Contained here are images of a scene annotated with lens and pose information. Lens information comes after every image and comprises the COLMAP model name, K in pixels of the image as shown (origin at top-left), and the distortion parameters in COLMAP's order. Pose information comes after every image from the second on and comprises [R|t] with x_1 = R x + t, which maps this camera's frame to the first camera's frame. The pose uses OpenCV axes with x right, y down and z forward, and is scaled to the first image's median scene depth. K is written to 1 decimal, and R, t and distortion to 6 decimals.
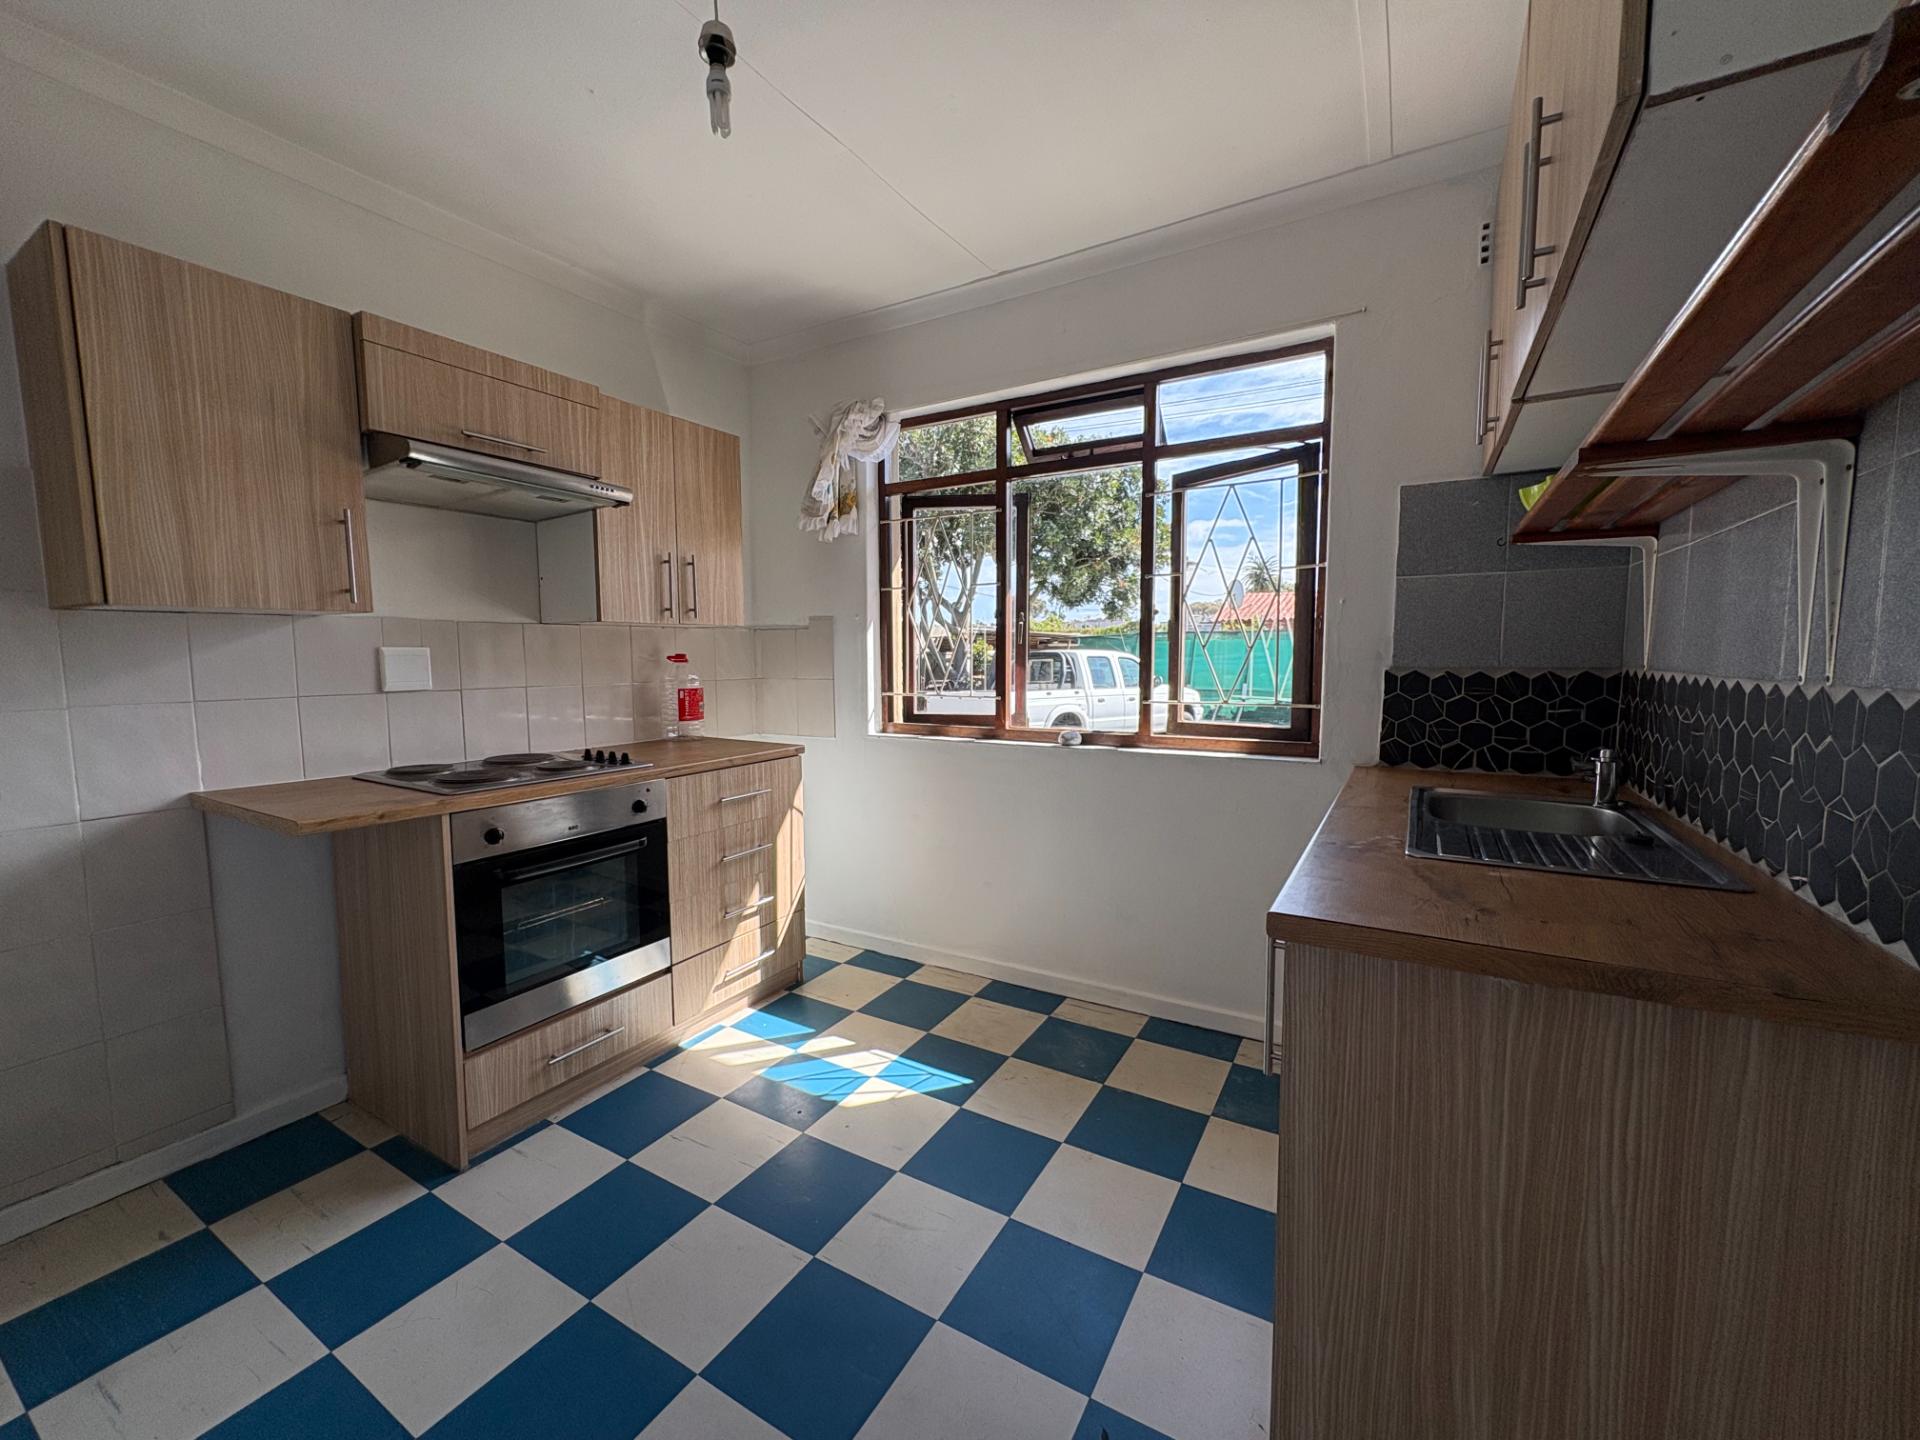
lens RADIAL K [[766.3, 0, 960.0], [0, 766.3, 720.0], [0, 0, 1]] dist [0.001898, -0.000151]
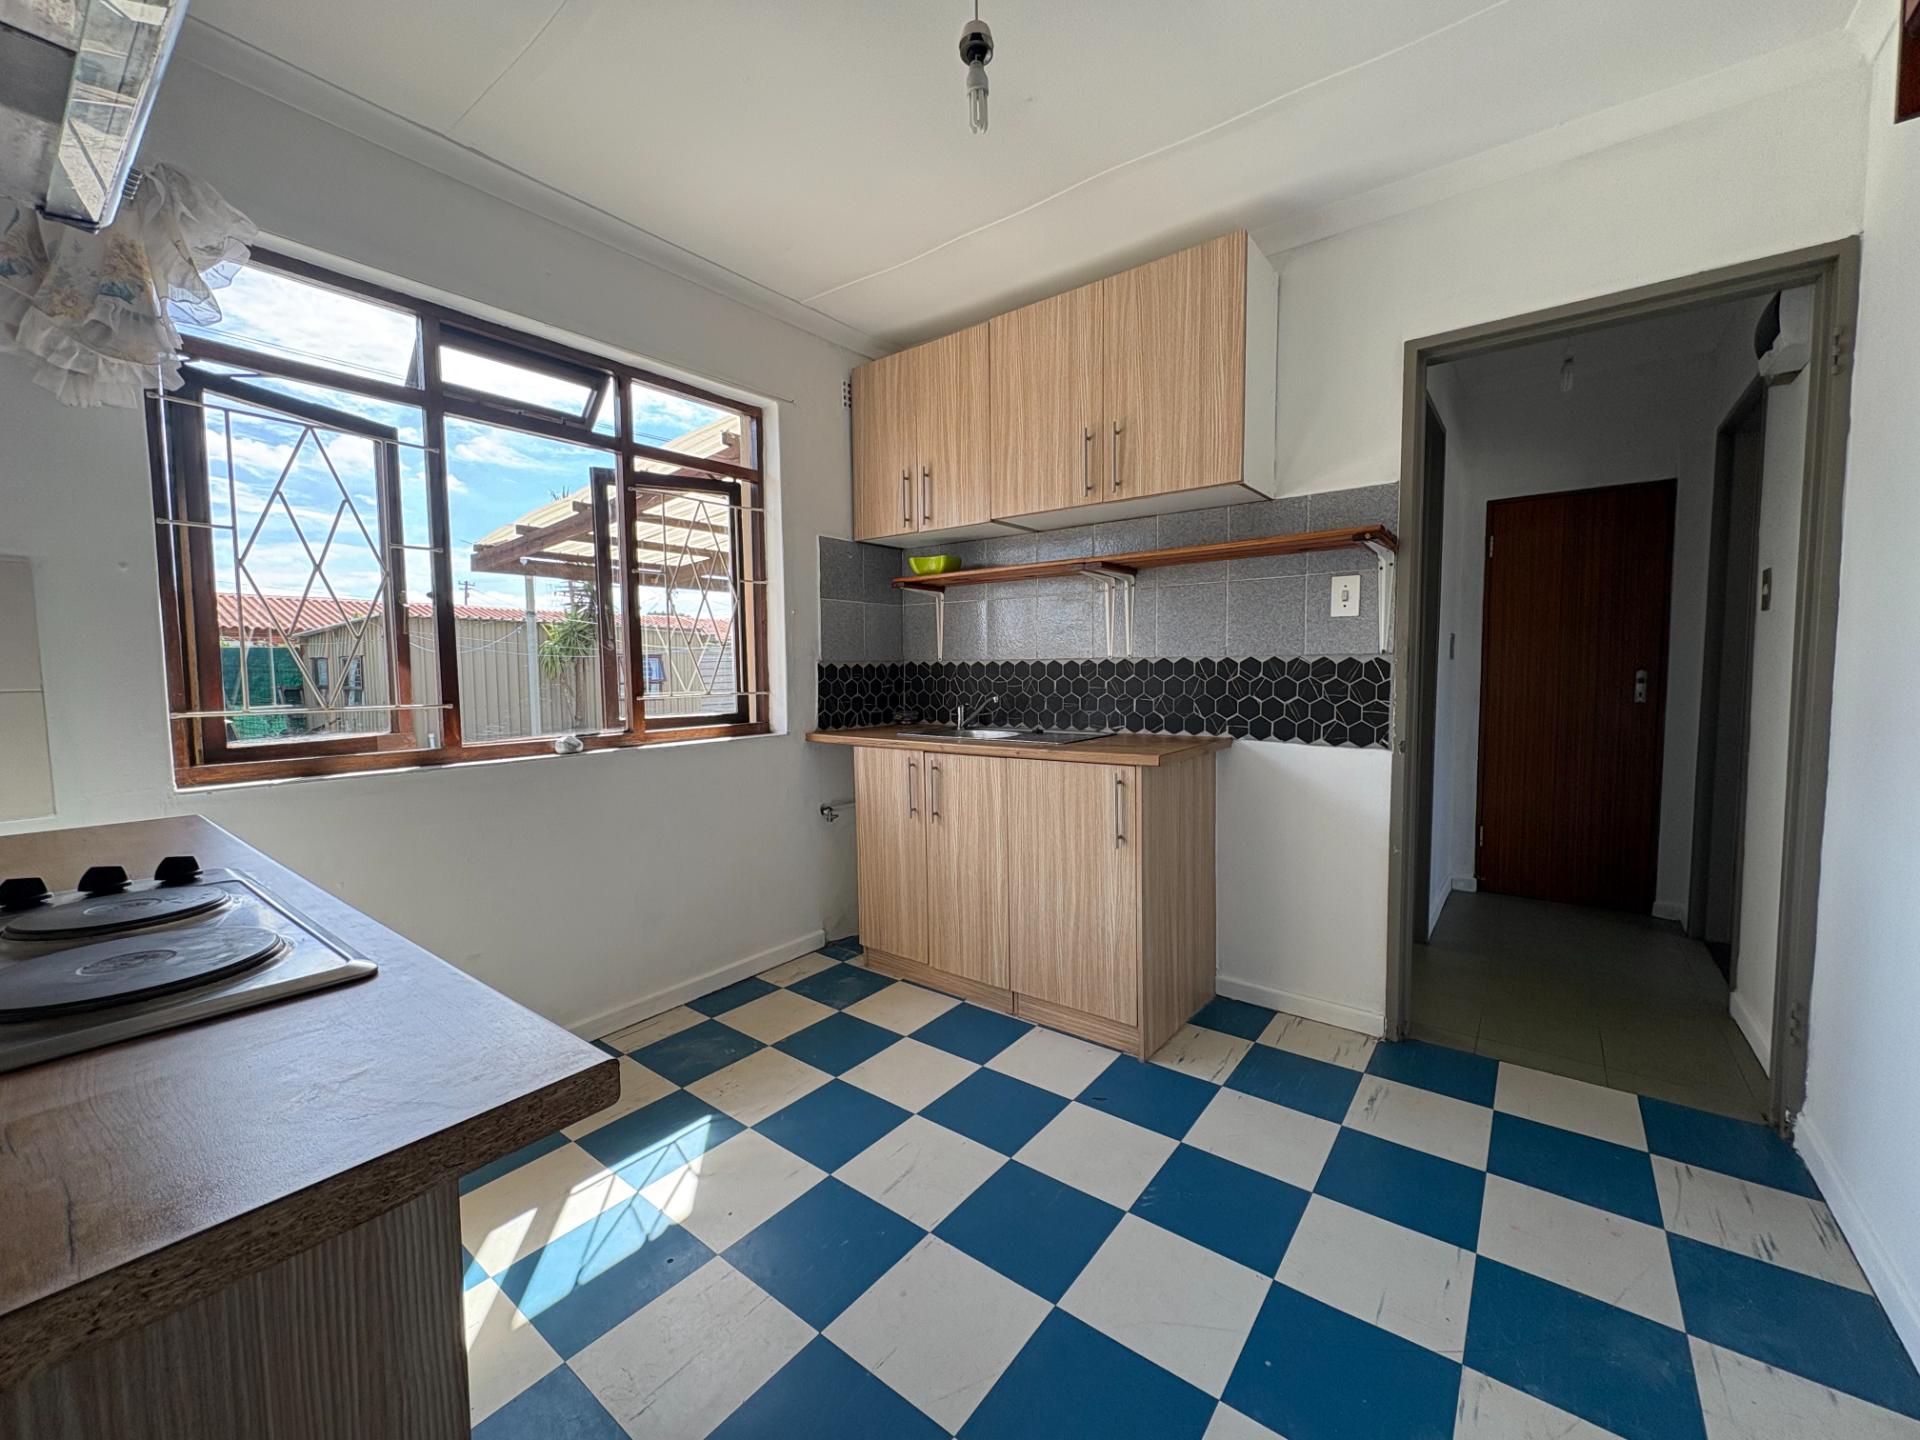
lens RADIAL K [[766.3, 0, 960.0], [0, 766.3, 720.0], [0, 0, 1]] dist [0.001898, -0.000151]
pose [[0.122450, -0.063574, 0.990437, -0.841515], [0.094346, 0.994173, 0.052149, -0.009749], [-0.987980, 0.087058, 0.127734, 0.576453]]
